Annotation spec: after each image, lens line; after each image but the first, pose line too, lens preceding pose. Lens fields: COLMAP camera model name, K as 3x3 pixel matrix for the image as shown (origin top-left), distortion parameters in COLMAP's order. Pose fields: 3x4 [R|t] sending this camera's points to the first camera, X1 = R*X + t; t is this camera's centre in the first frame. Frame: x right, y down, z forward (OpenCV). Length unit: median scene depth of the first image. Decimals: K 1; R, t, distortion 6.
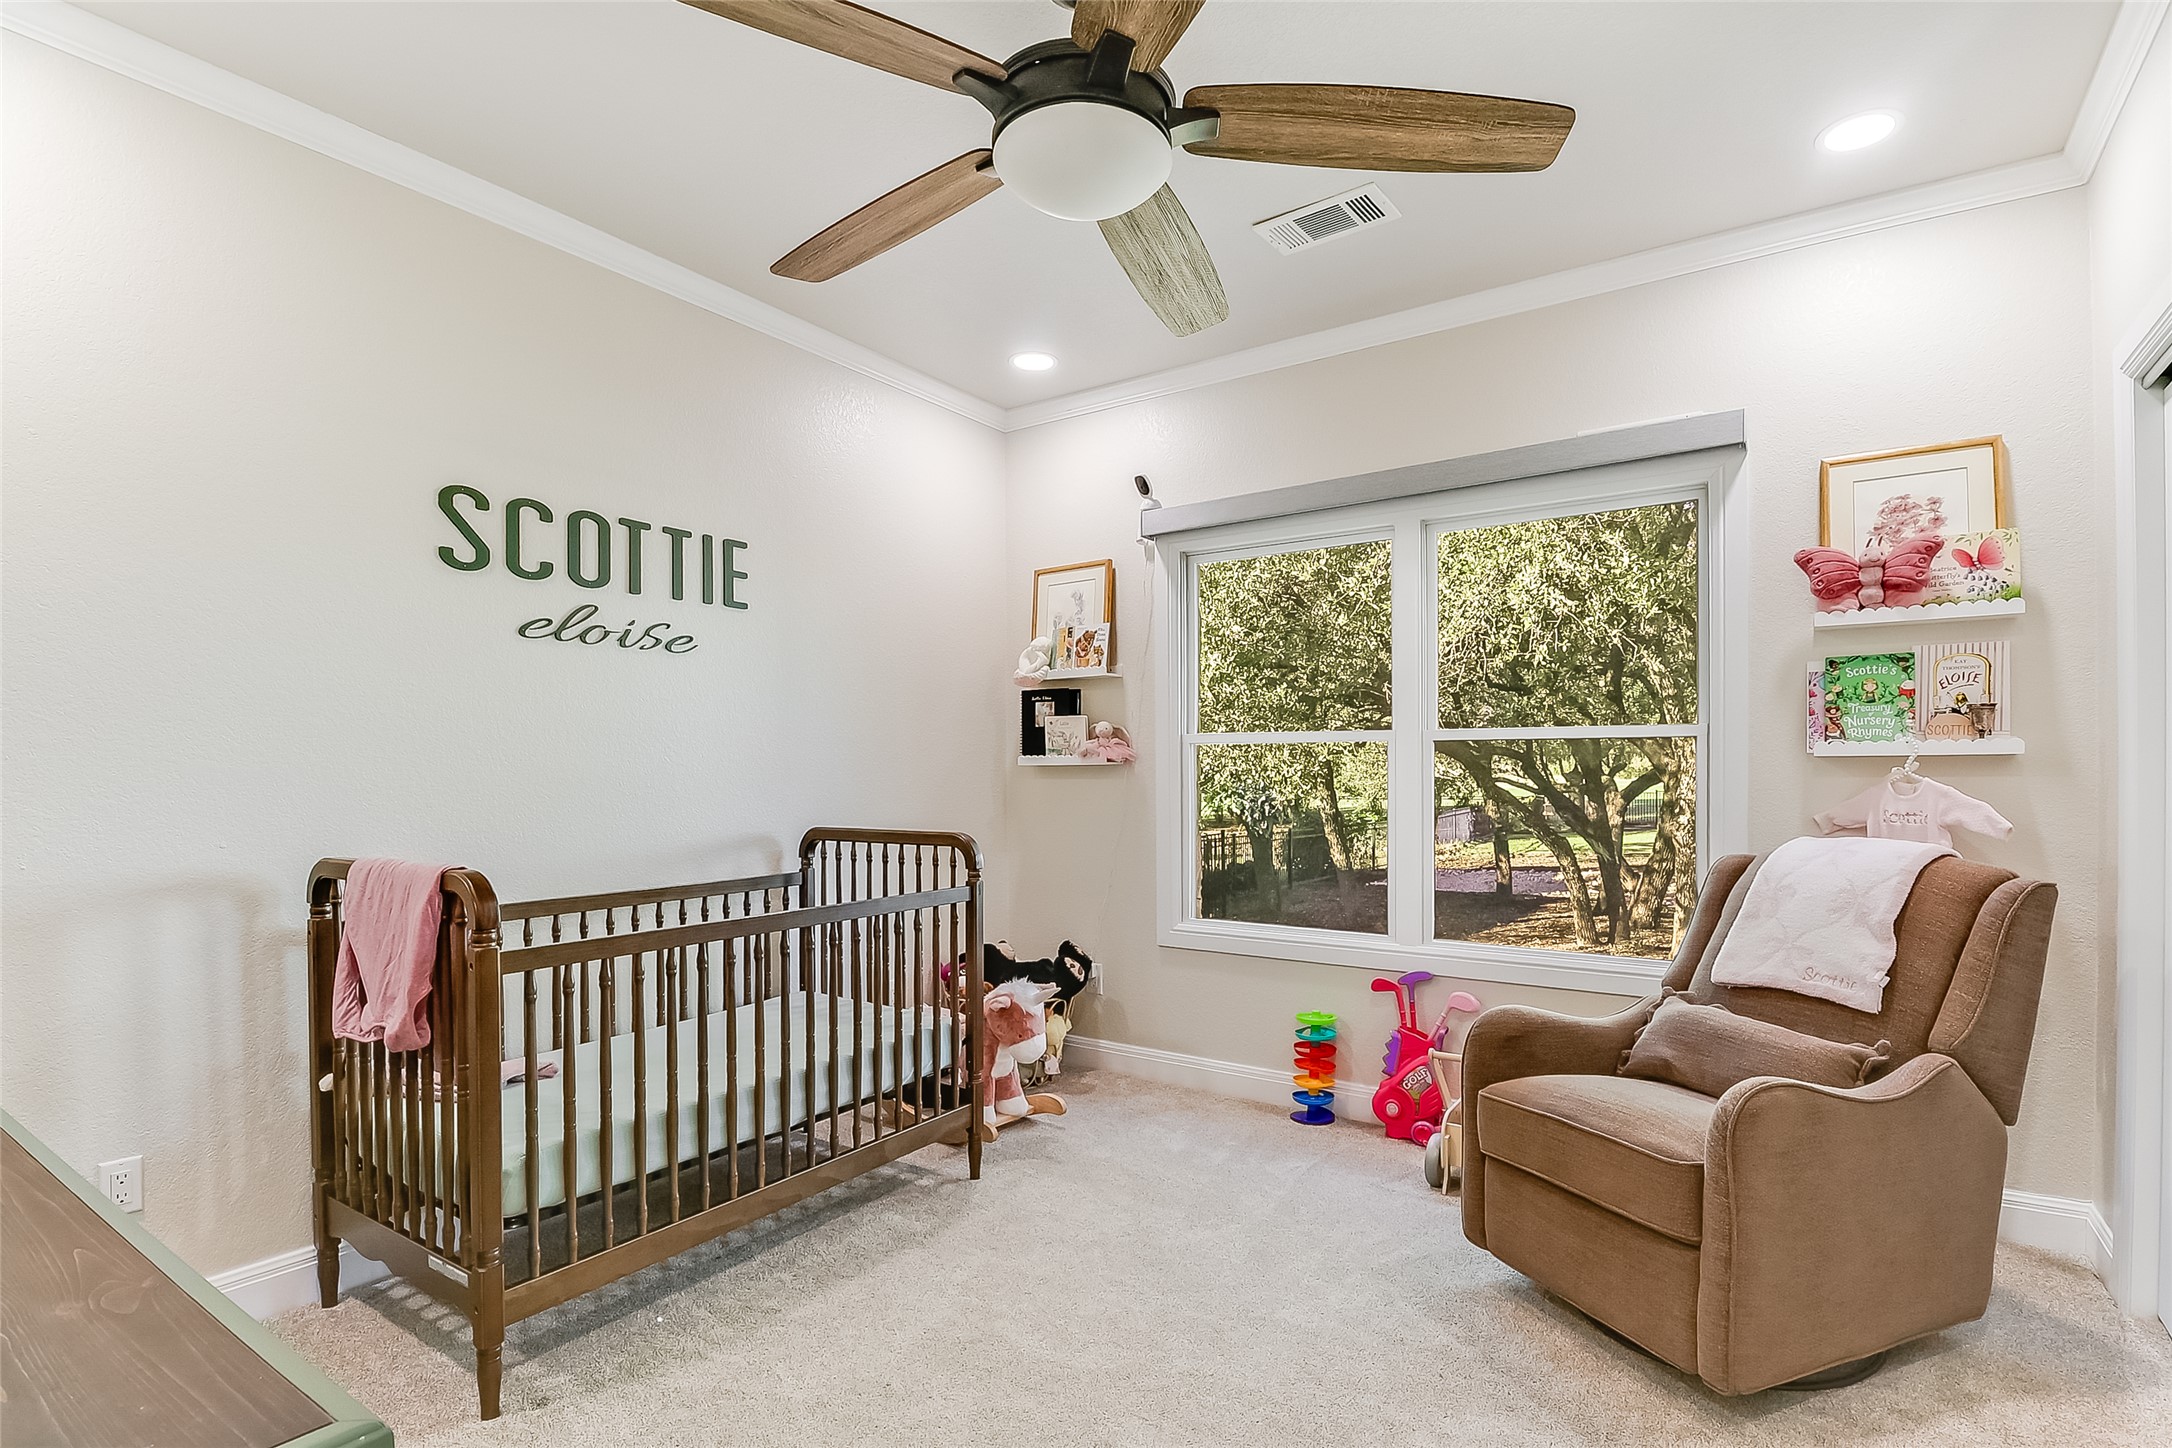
lens RADIAL K [[1024.2, 0, 1093.6], [0, 1024.2, 761.6], [0, 0, 1]] dist [-0.033148, -0.000428]
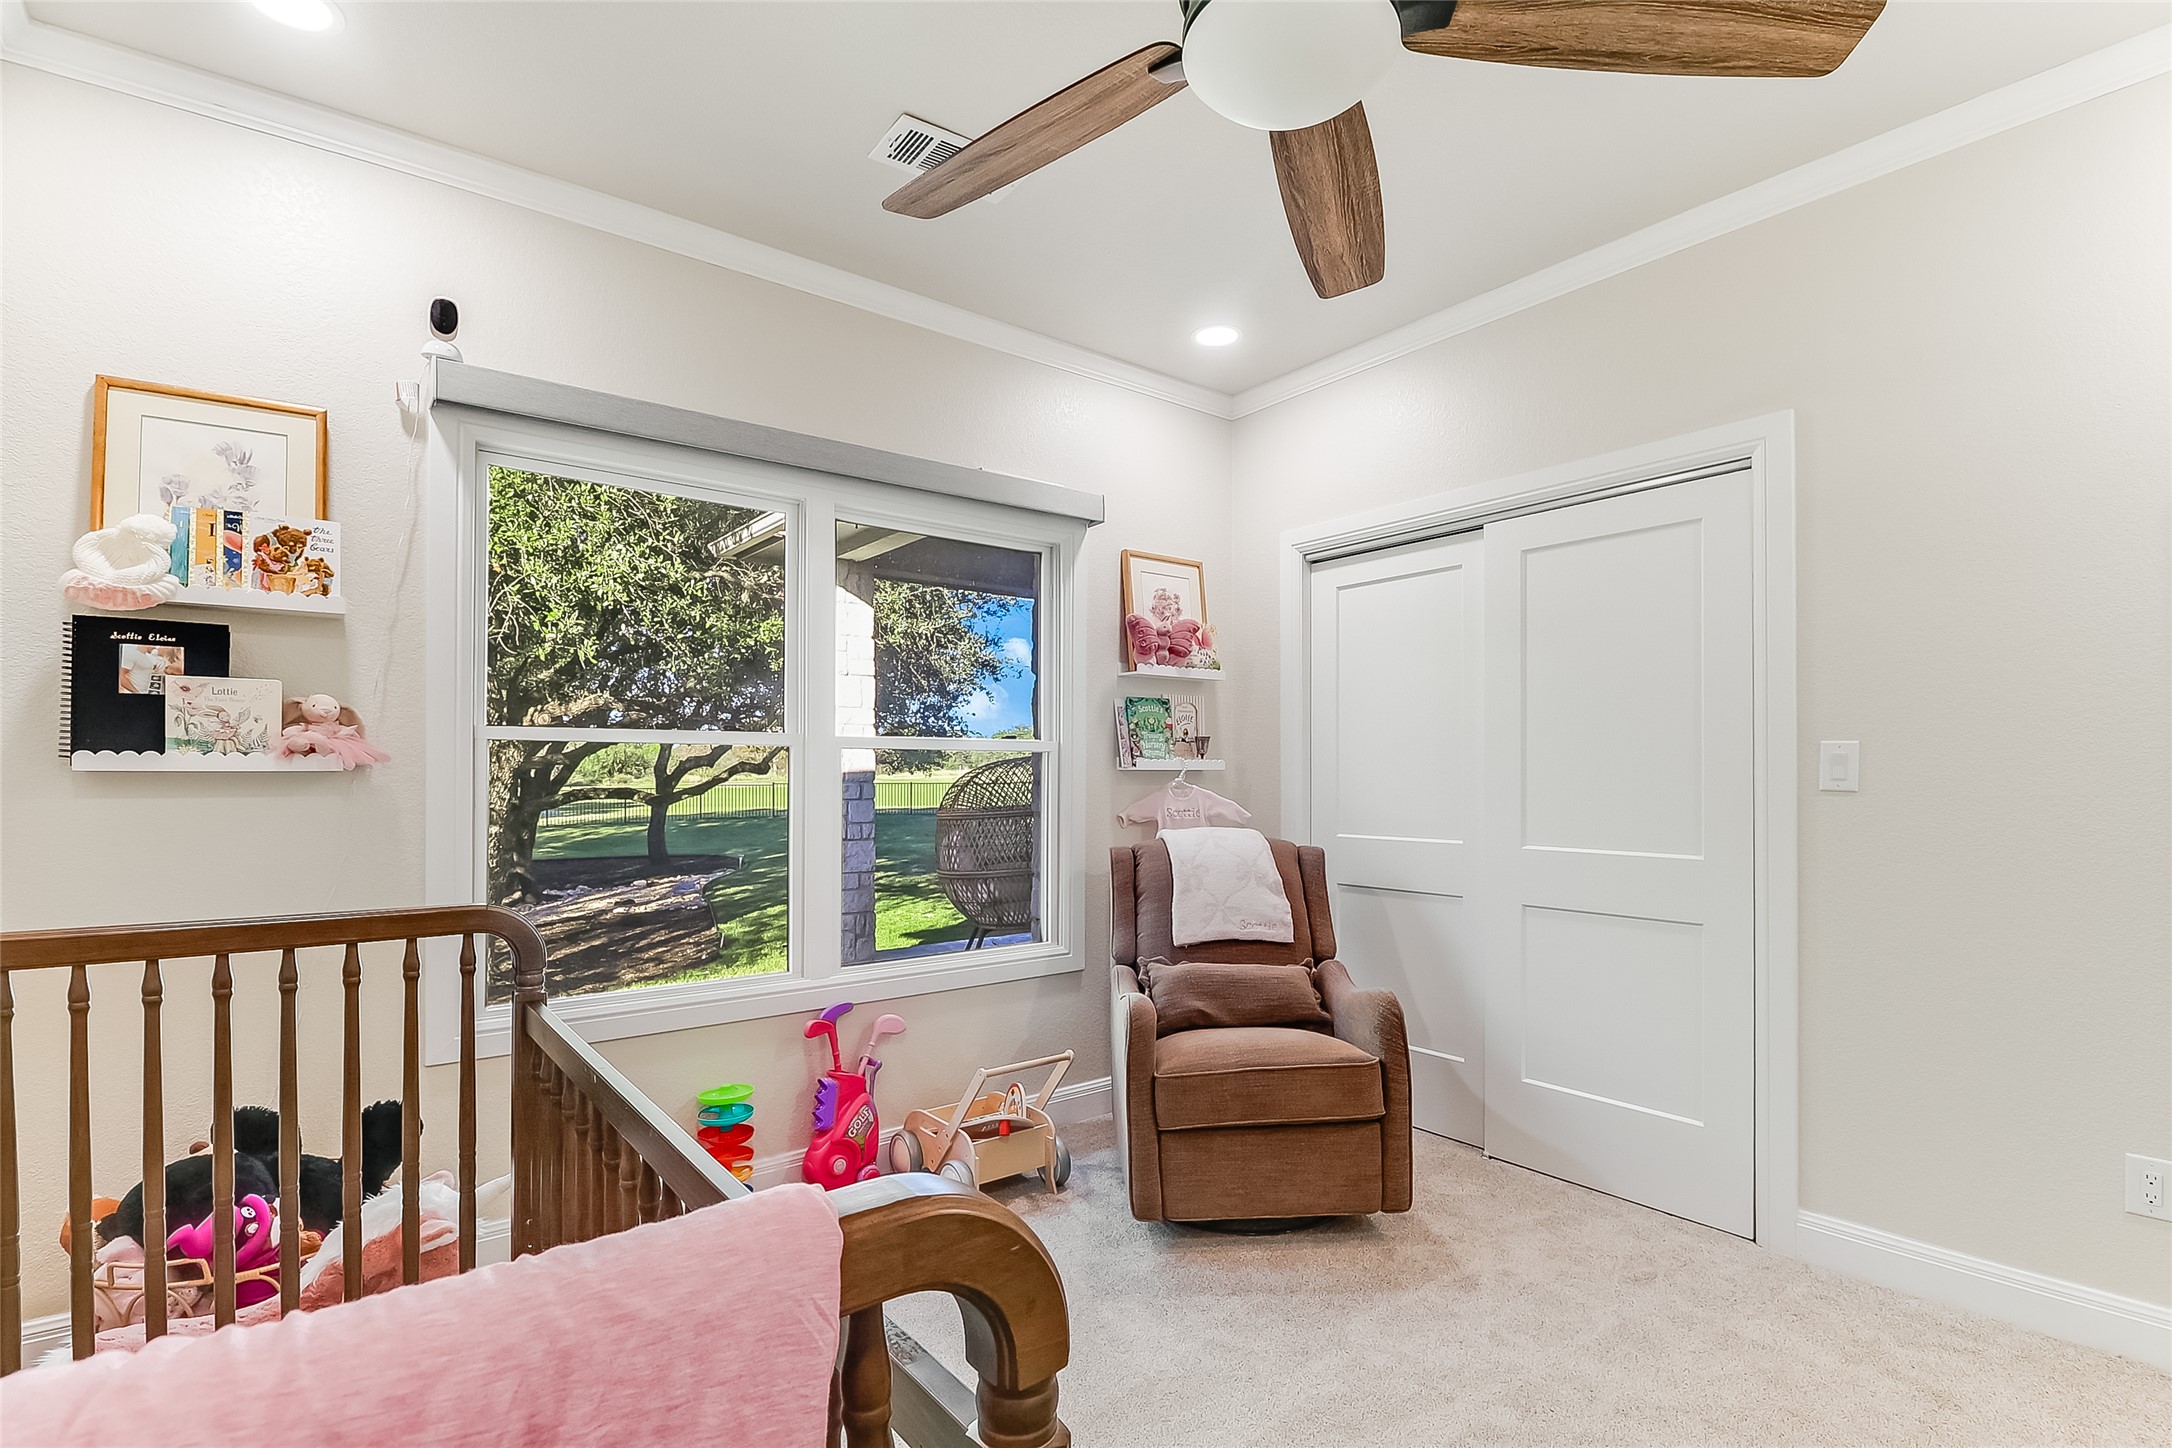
lens RADIAL K [[1024.2, 0, 1093.6], [0, 1024.2, 761.6], [0, 0, 1]] dist [-0.033148, -0.000428]
pose [[0.283245, 0.017021, 0.958897, -0.410683], [-0.006877, 0.999853, -0.015717, 0.003673], [-0.959023, -0.002143, 0.283320, 0.450066]]
